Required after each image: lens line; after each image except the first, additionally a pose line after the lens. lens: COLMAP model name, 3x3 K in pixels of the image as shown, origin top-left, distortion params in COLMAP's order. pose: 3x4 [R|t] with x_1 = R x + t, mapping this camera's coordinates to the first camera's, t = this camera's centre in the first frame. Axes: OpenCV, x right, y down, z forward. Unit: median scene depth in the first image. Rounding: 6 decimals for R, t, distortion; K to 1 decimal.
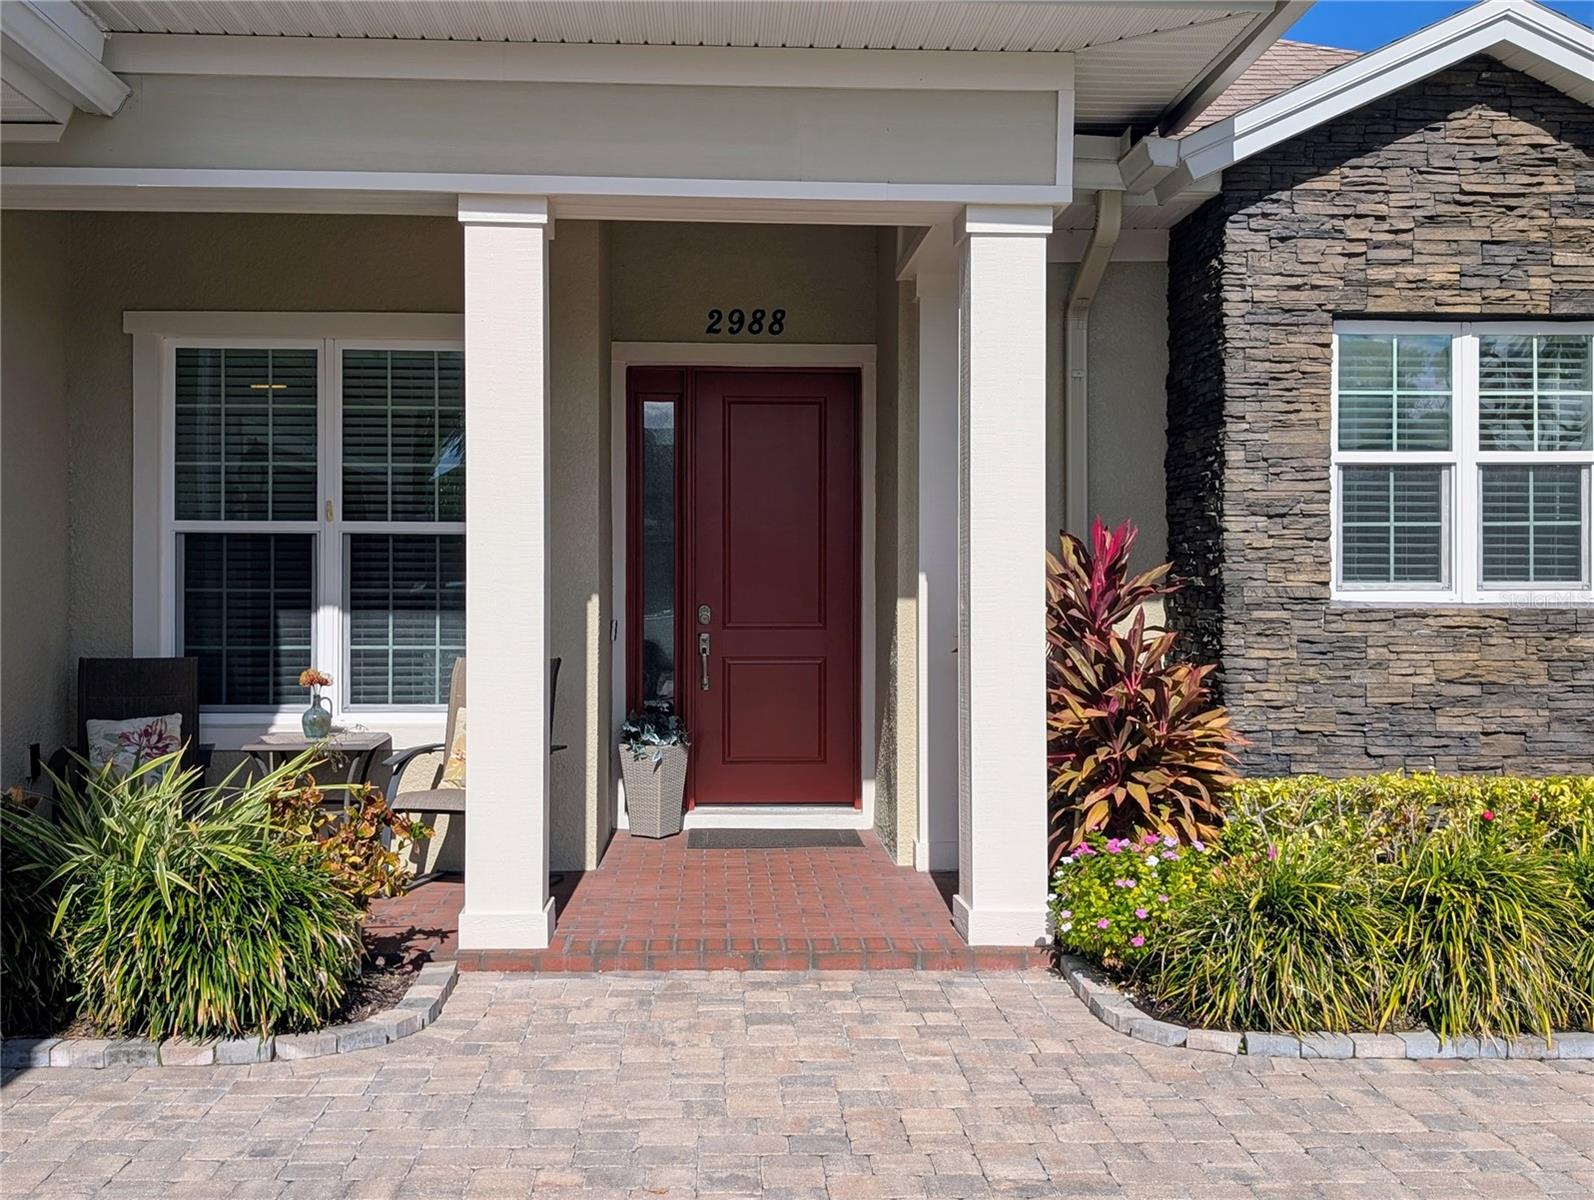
lens RADIAL K [[1773.9, 0, 797.0], [0, 1773.9, 600.0], [0, 0, 1]] dist [0.045629, -0.034893]
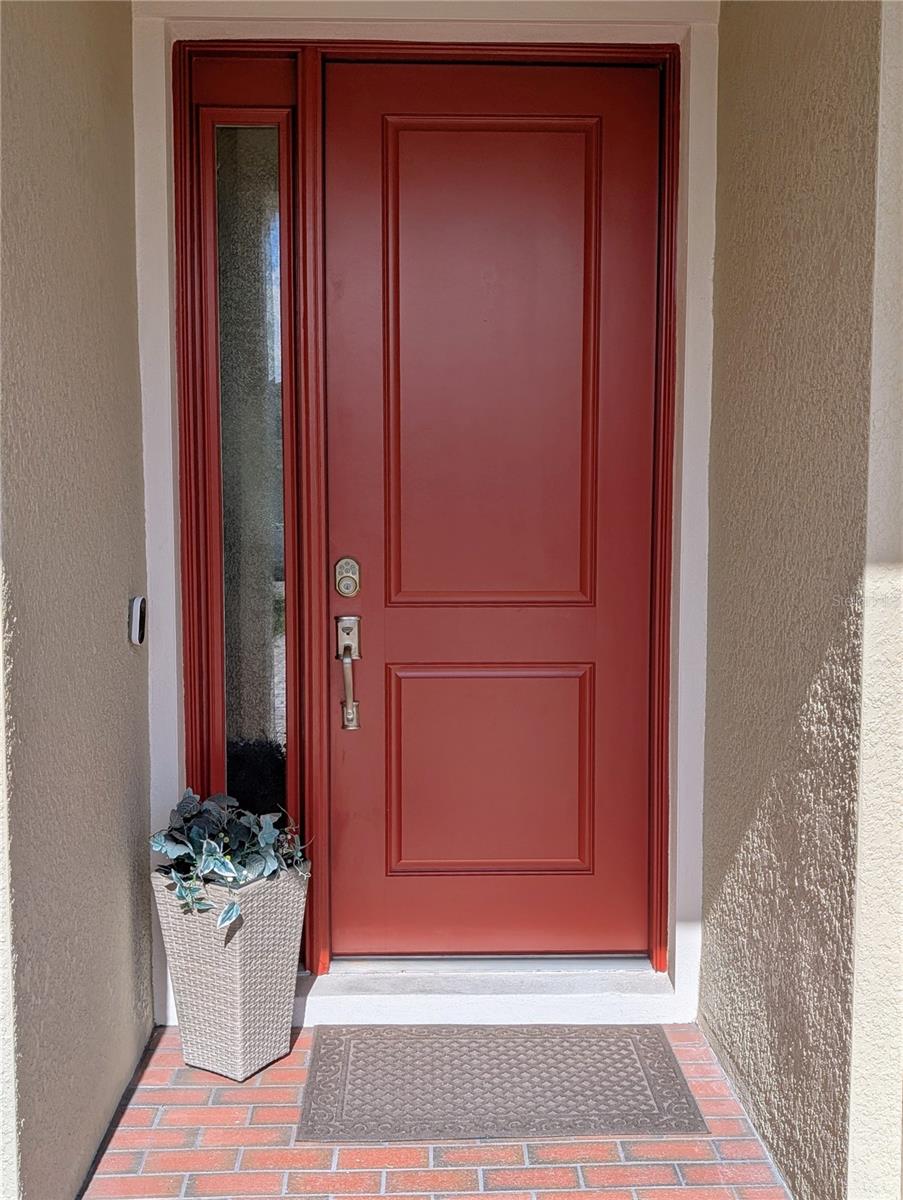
lens RADIAL K [[1335.4, 0, 451.5], [0, 1335.4, 600.0], [0, 0, 1]] dist [0.045629, -0.034893]
pose [[0.999788, -0.001739, -0.020509, -0.016201], [0.003091, 0.997811, 0.066060, -0.009964], [0.020349, -0.066109, 0.997605, 0.640172]]
